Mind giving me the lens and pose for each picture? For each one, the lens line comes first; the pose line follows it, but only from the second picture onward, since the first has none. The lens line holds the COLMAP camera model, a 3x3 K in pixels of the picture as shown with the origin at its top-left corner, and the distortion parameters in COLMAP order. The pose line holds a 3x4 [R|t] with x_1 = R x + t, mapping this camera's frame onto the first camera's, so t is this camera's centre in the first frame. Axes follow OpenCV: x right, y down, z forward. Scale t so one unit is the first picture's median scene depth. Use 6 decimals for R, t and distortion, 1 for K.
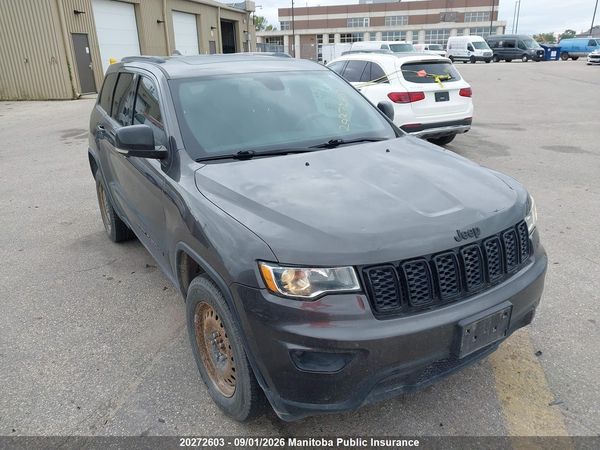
lens RADIAL K [[484.1, 0, 300.0], [0, 484.1, 225.0], [0, 0, 1]] dist [0.019140, -0.001545]
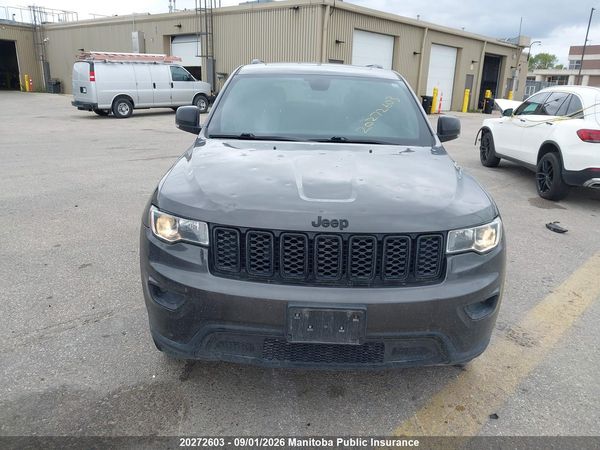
lens RADIAL K [[481.5, 0, 296.6], [0, 481.5, 224.5], [0, 0, 1]] dist [0.010705, 0.000047]
pose [[0.852058, 0.202549, -0.482671, 0.058167], [-0.232710, 0.972542, -0.002684, 0.003109], [0.468875, 0.114609, 0.875798, 0.008968]]
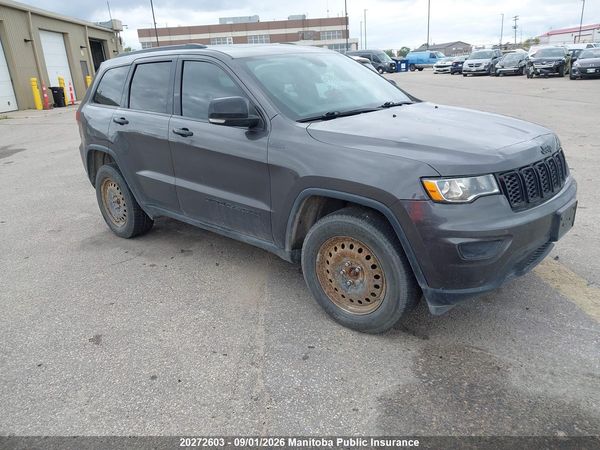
lens RADIAL K [[484.1, 0, 300.0], [0, 484.1, 225.0], [0, 0, 1]] dist [0.019140, -0.001545]
pose [[0.961386, -0.113873, 0.250538, -0.051514], [0.123226, 0.992137, -0.021914, 0.013190], [-0.246073, 0.051940, 0.967859, -0.008910]]
